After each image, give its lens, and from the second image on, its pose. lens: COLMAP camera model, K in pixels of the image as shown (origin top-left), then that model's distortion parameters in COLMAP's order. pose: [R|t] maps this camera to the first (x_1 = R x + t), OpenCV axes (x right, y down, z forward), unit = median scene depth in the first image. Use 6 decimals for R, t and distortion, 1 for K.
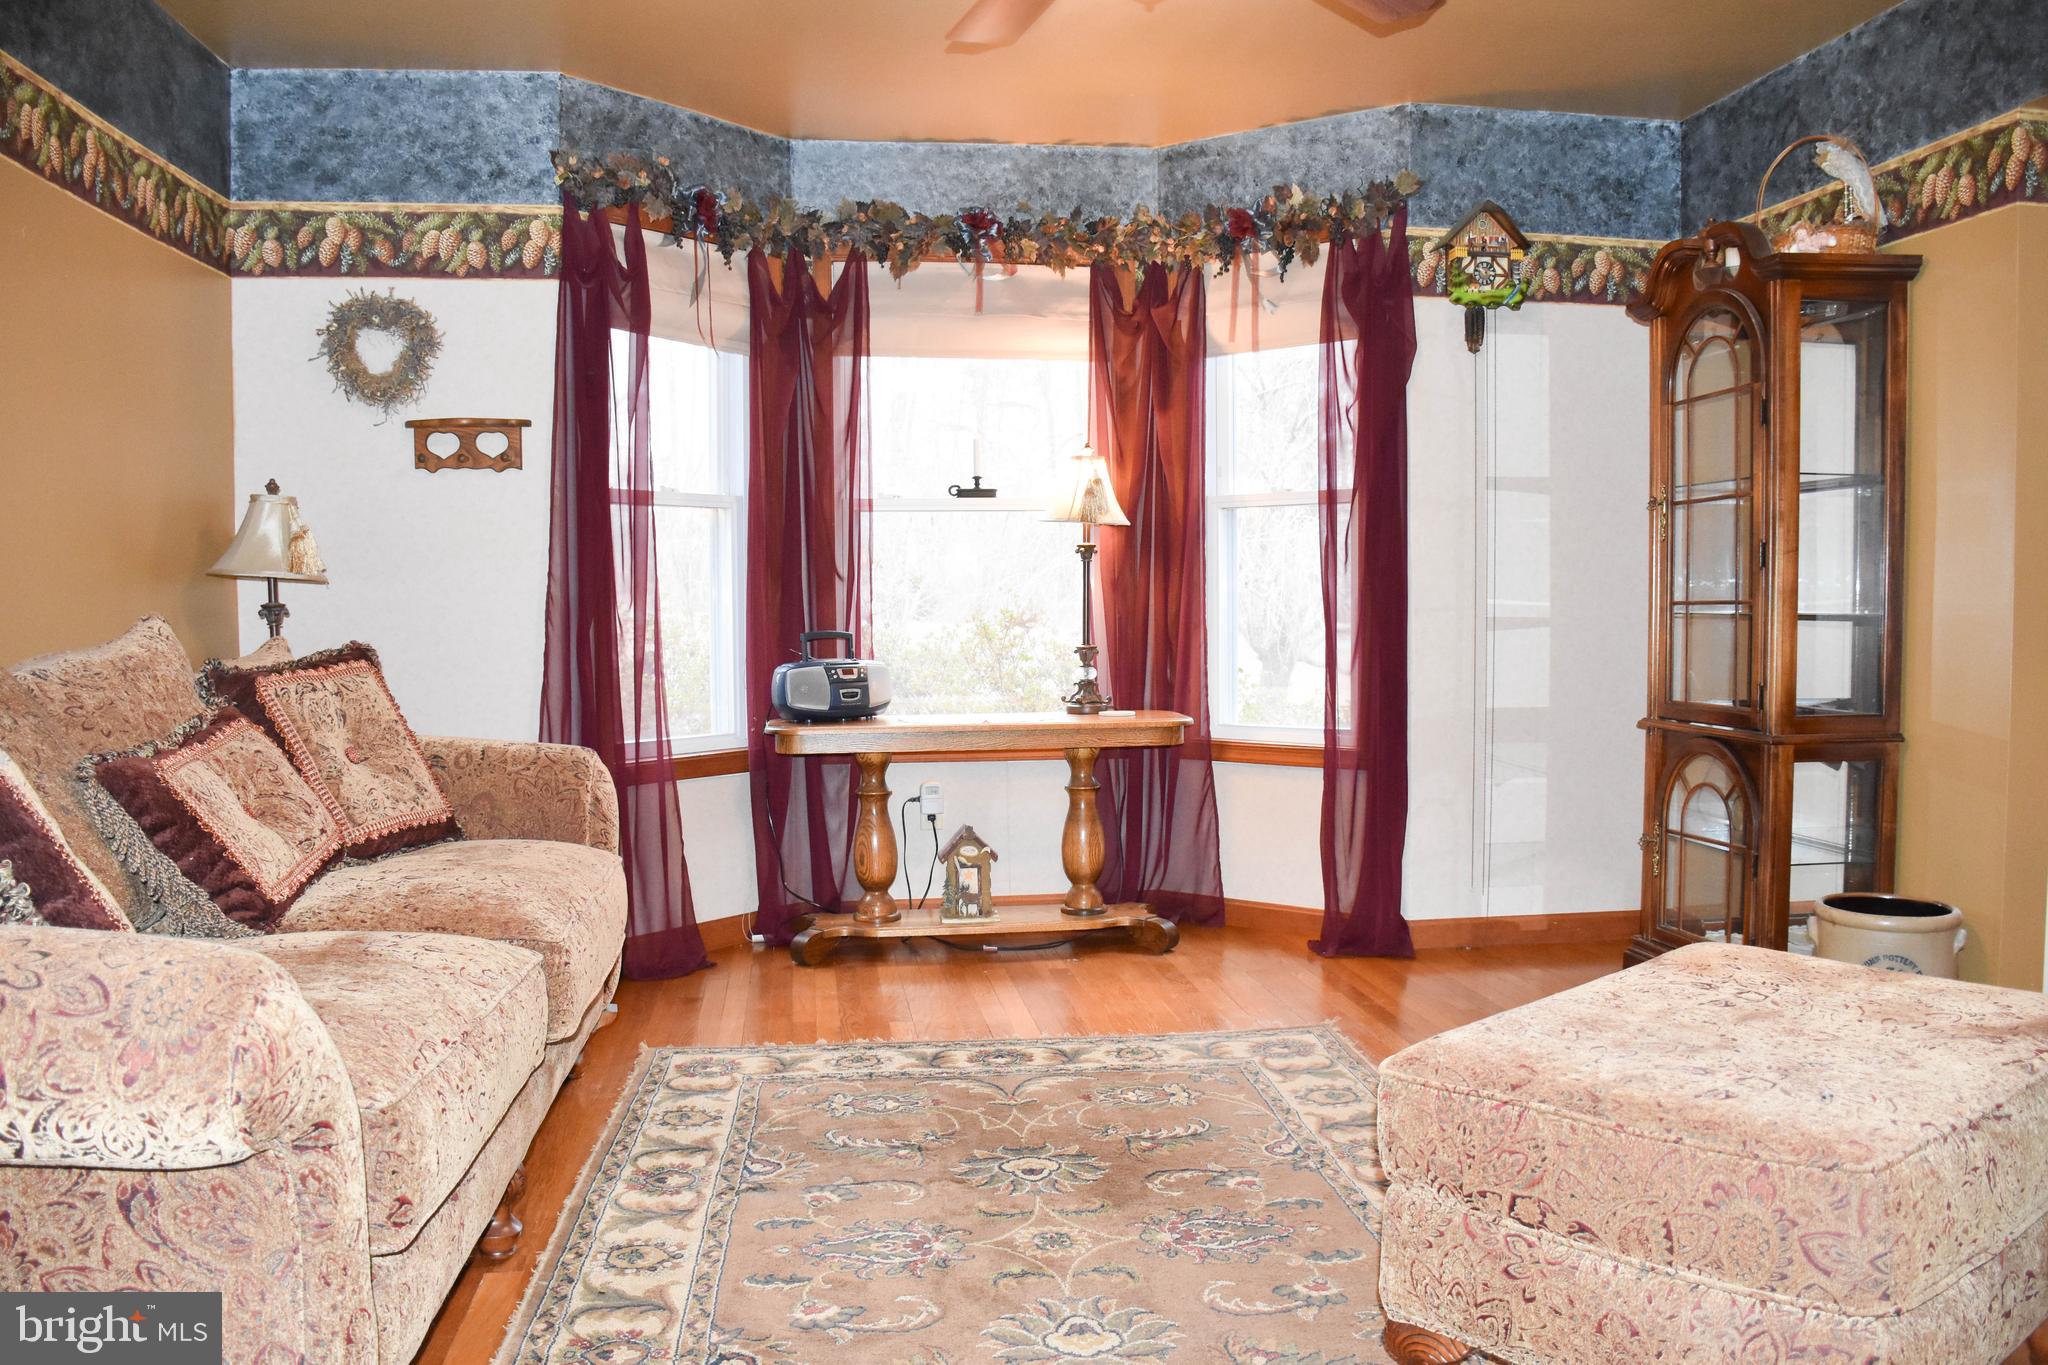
lens RADIAL K [[1617.3, 0, 1003.2], [0, 1617.3, 699.3], [0, 0, 1]] dist [-0.150395, 0.096155]
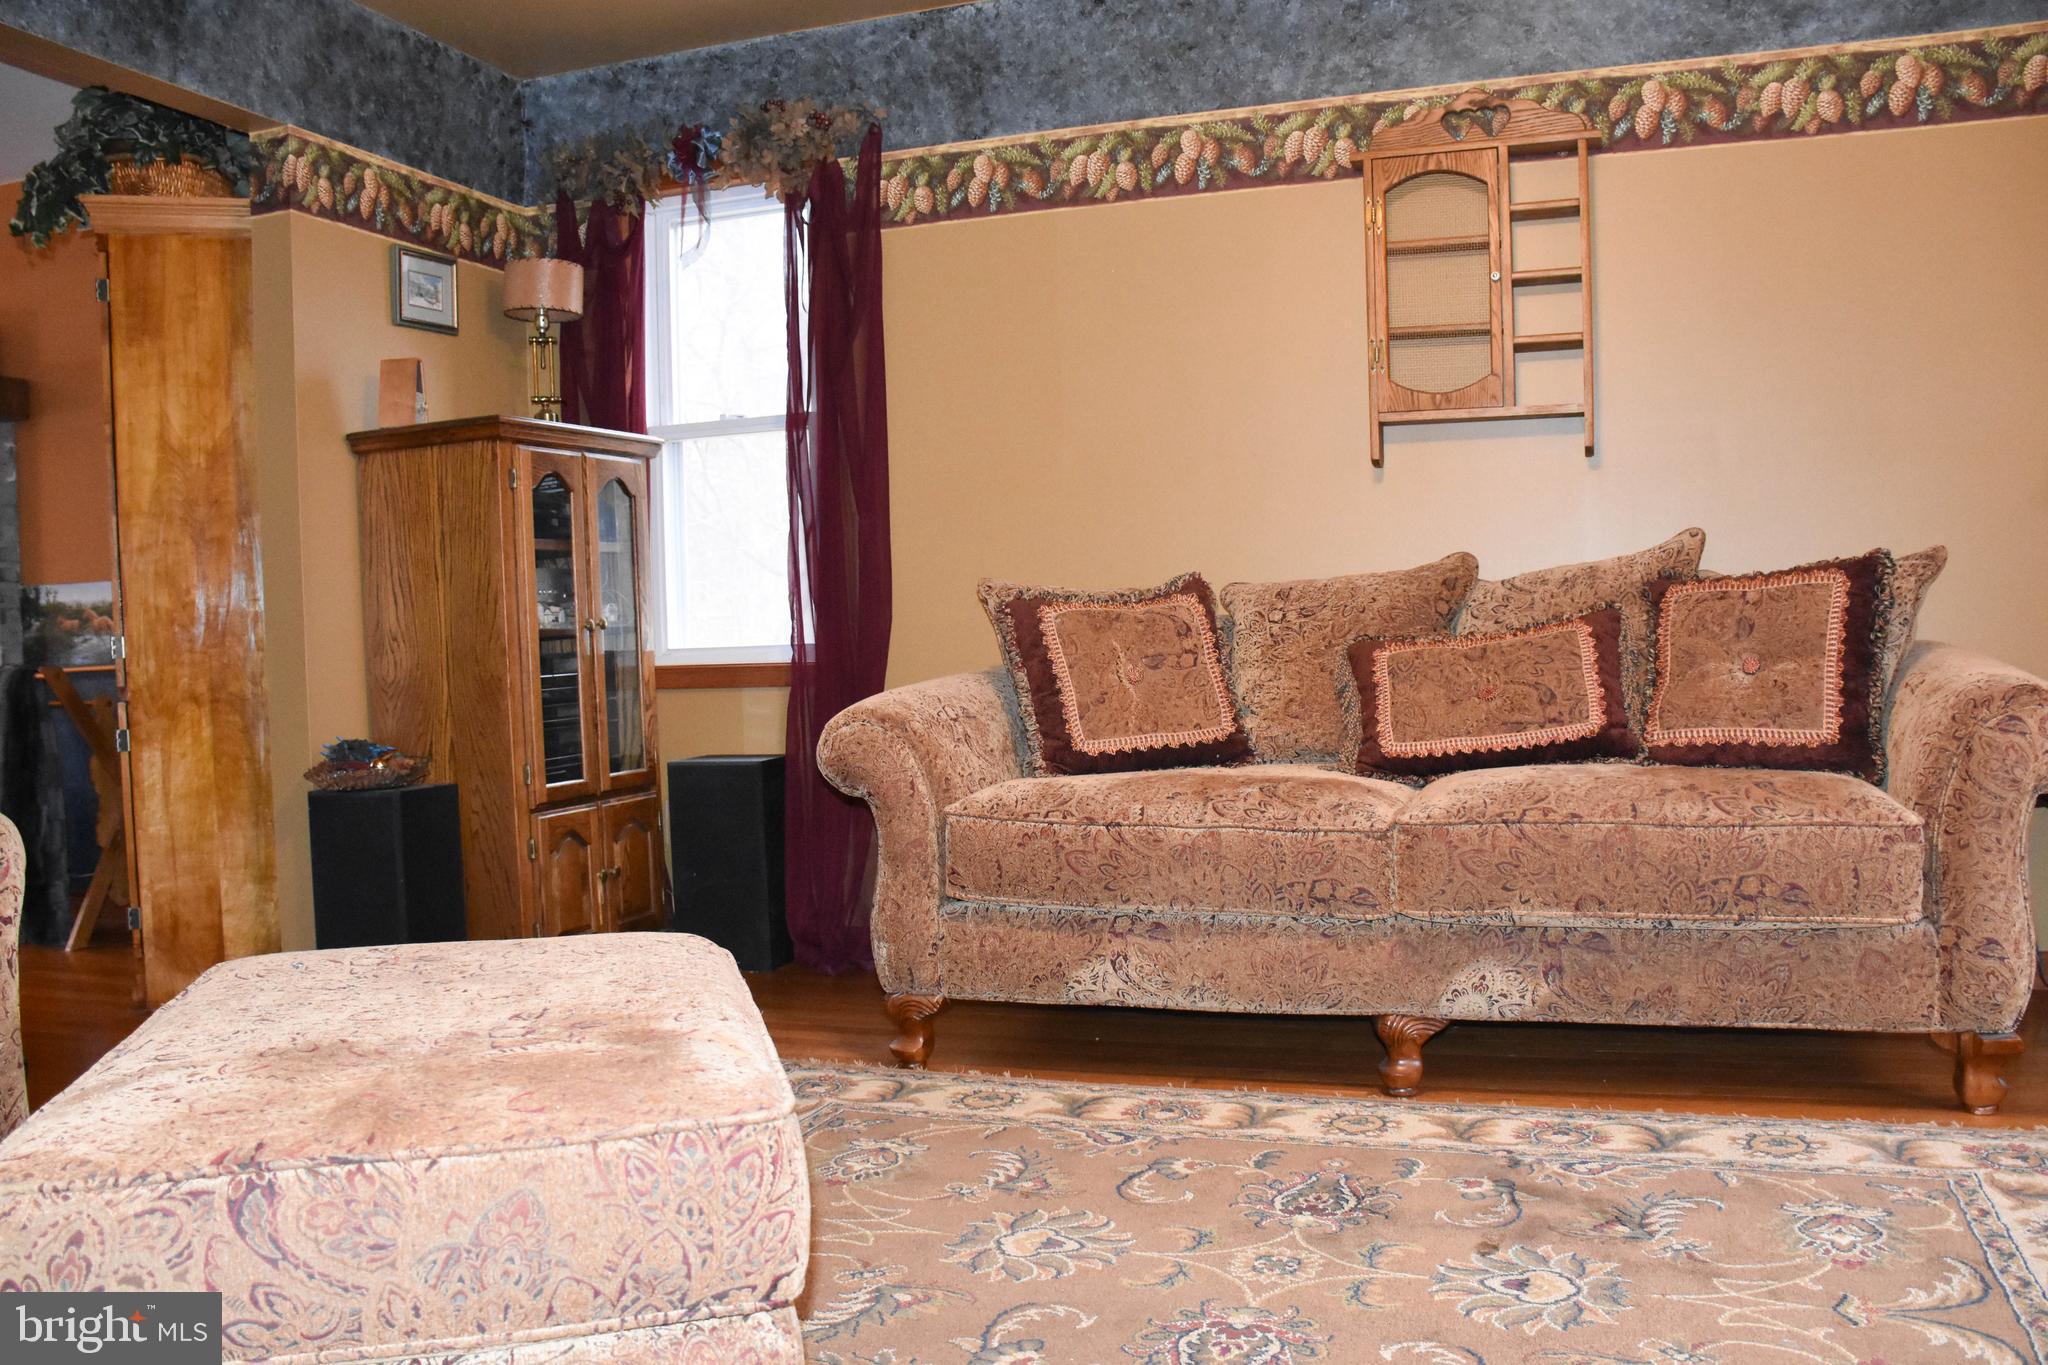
lens RADIAL K [[1617.3, 0, 1074.3], [0, 1617.3, 697.4], [0, 0, 1]] dist [-0.150395, 0.096155]
pose [[-0.416701, 0.055623, -0.907340, 0.554098], [-0.020483, 0.997298, 0.070545, -0.010875], [0.908813, 0.047981, -0.414435, 0.834868]]
